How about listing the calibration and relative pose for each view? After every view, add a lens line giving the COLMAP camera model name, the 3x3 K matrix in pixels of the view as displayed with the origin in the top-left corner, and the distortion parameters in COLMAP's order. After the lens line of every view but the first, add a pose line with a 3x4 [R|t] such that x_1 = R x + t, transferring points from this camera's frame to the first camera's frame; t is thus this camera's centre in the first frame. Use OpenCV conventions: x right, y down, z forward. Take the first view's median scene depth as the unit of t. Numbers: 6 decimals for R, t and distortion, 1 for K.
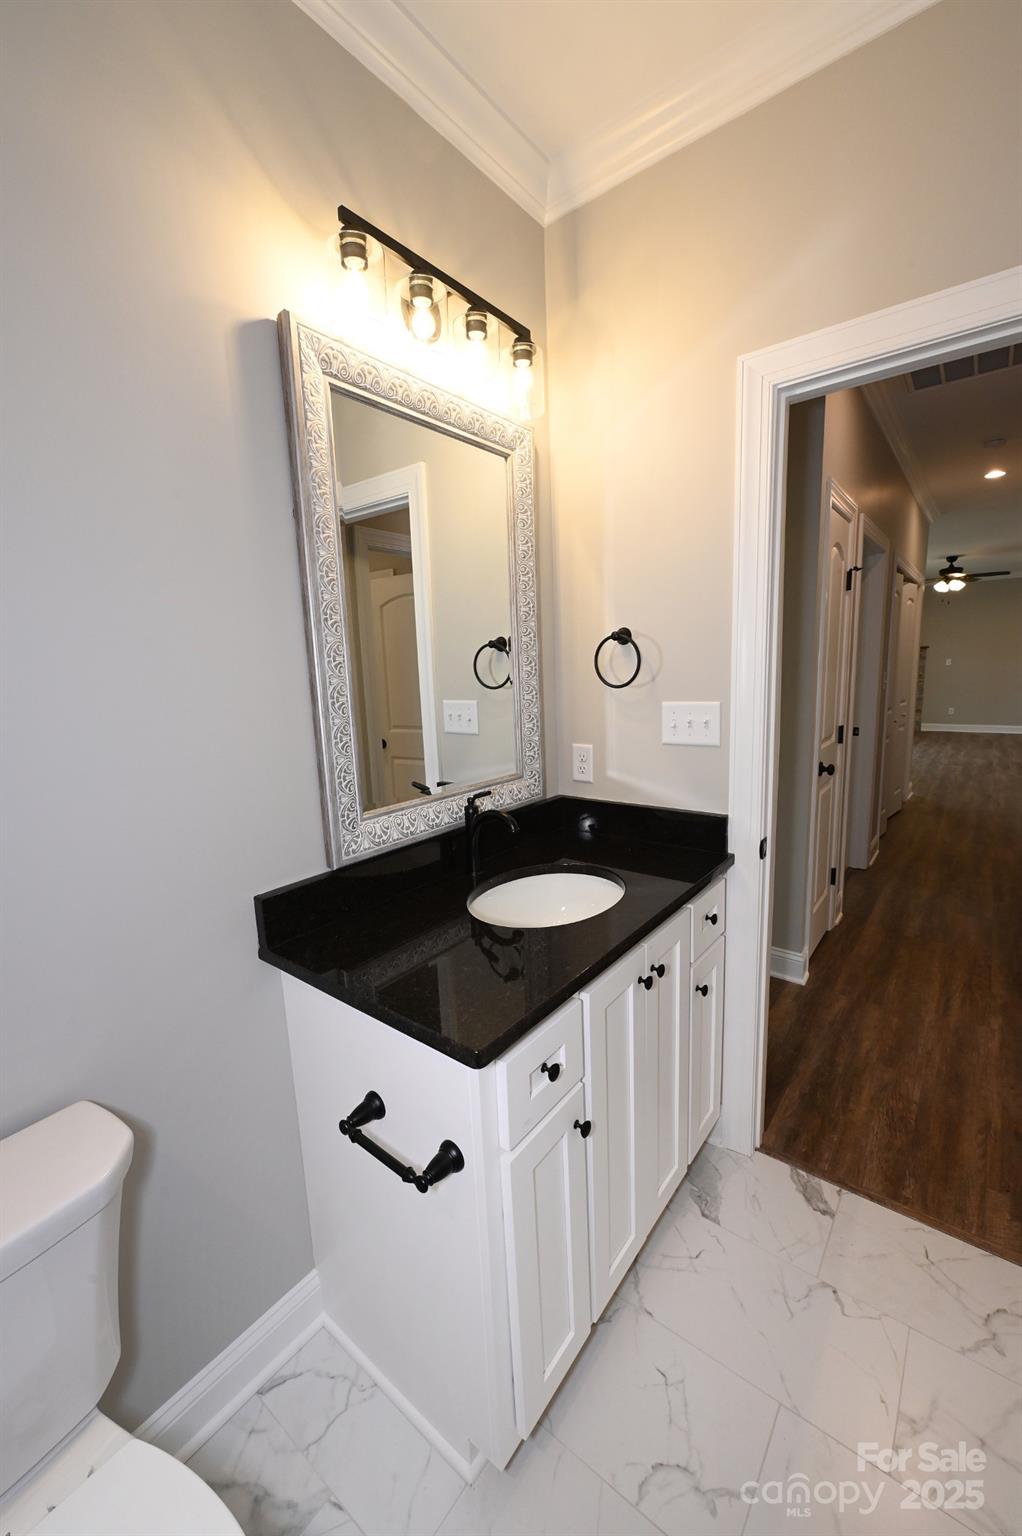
lens RADIAL K [[627.5, 0, 510.6], [0, 627.5, 774.7], [0, 0, 1]] dist [-0.002788, -0.000354]
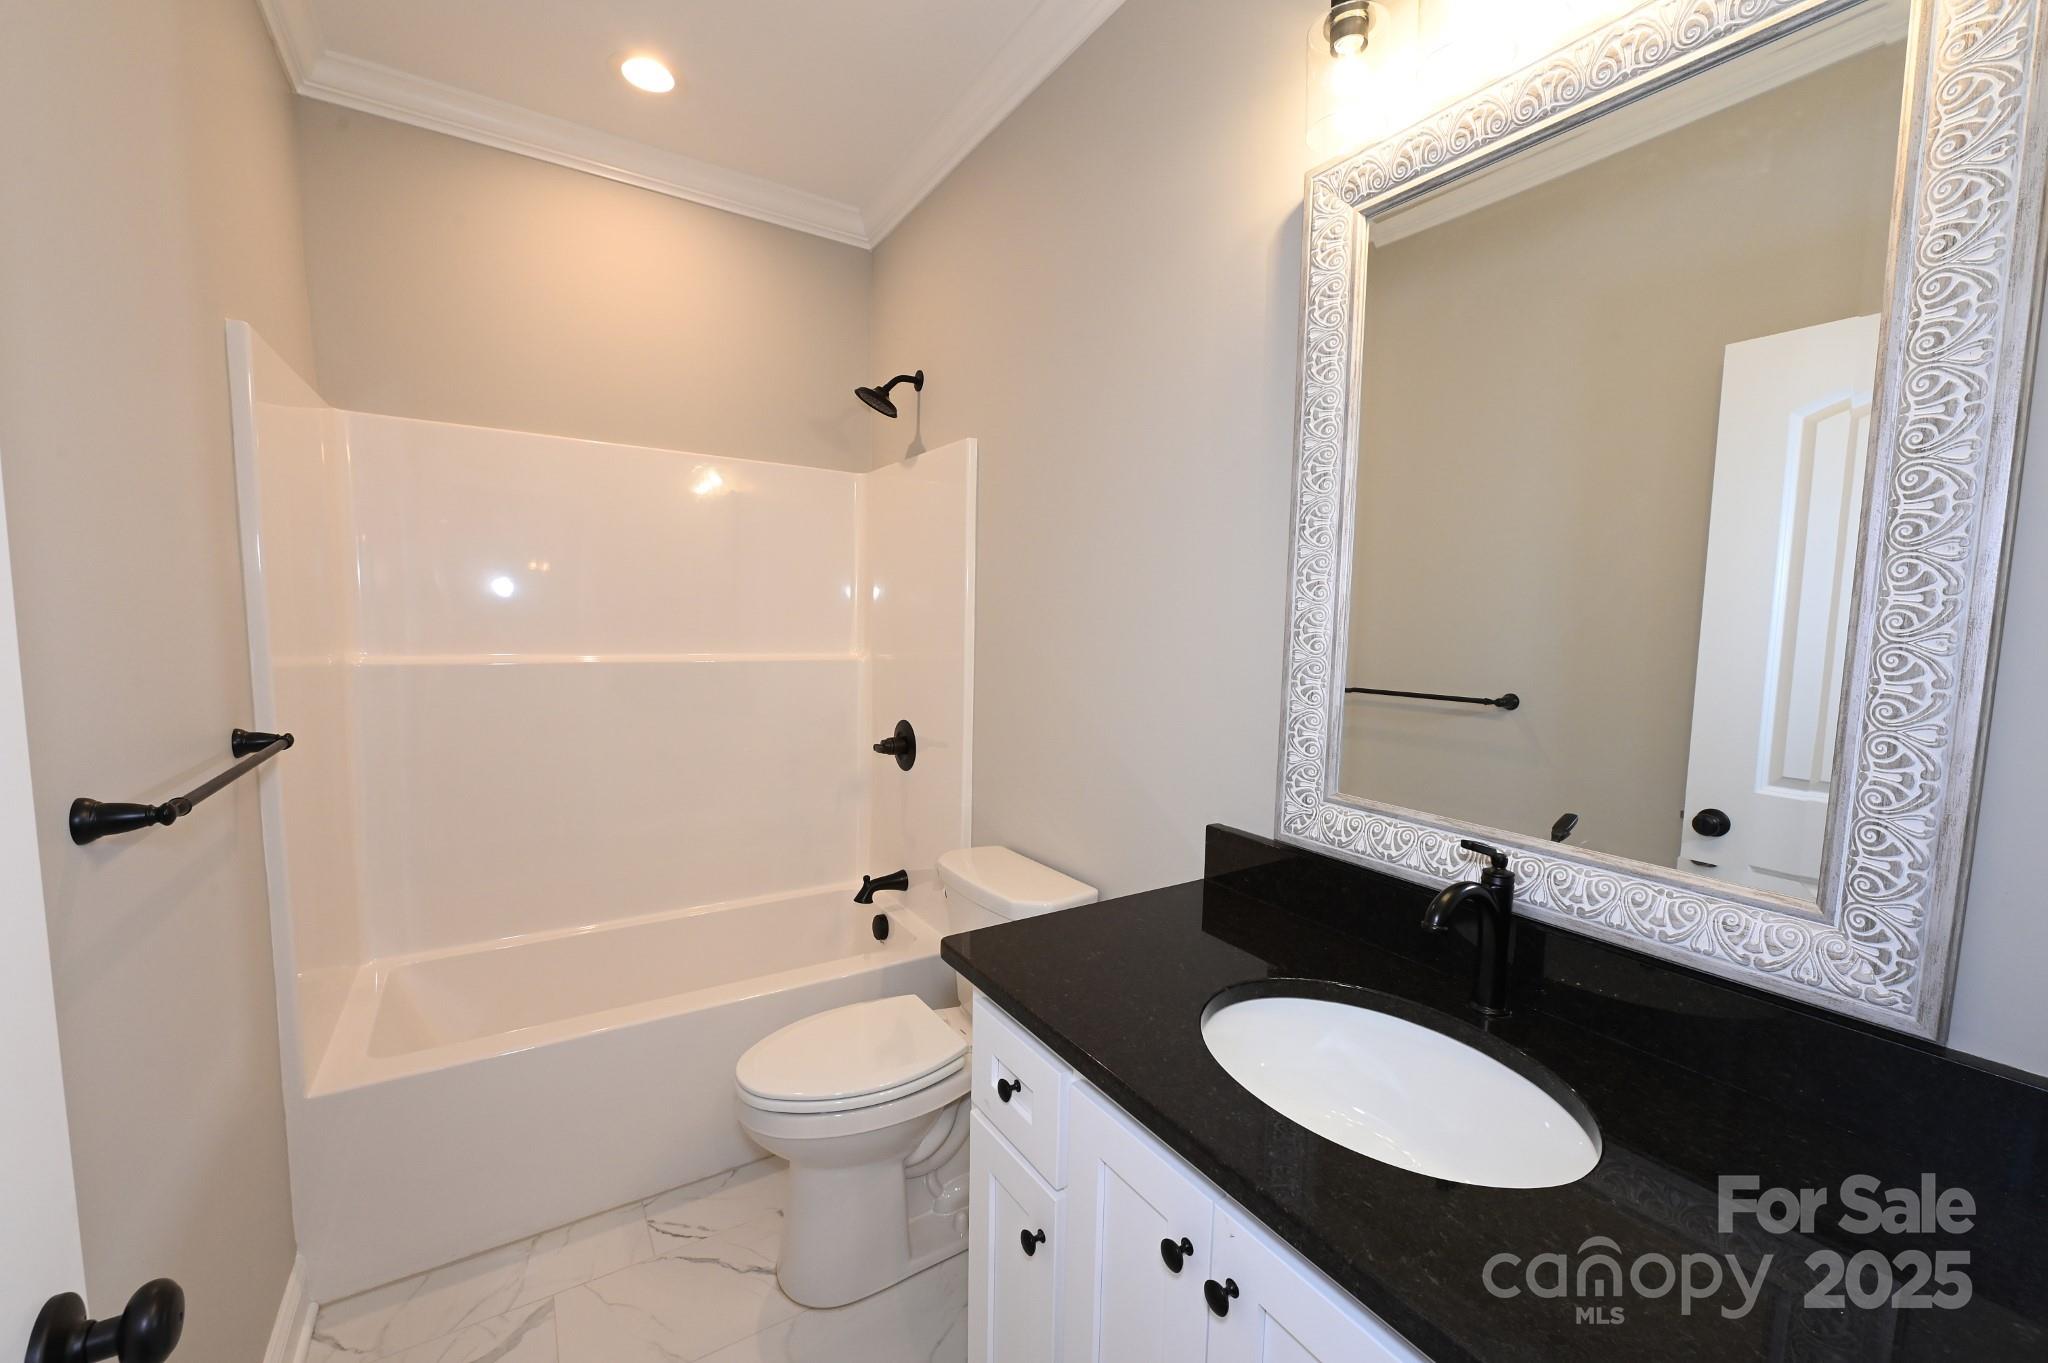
lens RADIAL K [[811.9, 0, 1021.3], [0, 811.9, 689.8], [0, 0, 1]] dist [-0.004441, -0.001098]
pose [[-0.345388, 0.121973, -0.930500, 0.778919], [-0.164343, 0.968335, 0.187934, -0.177248], [0.923958, 0.217832, -0.314406, 1.000088]]
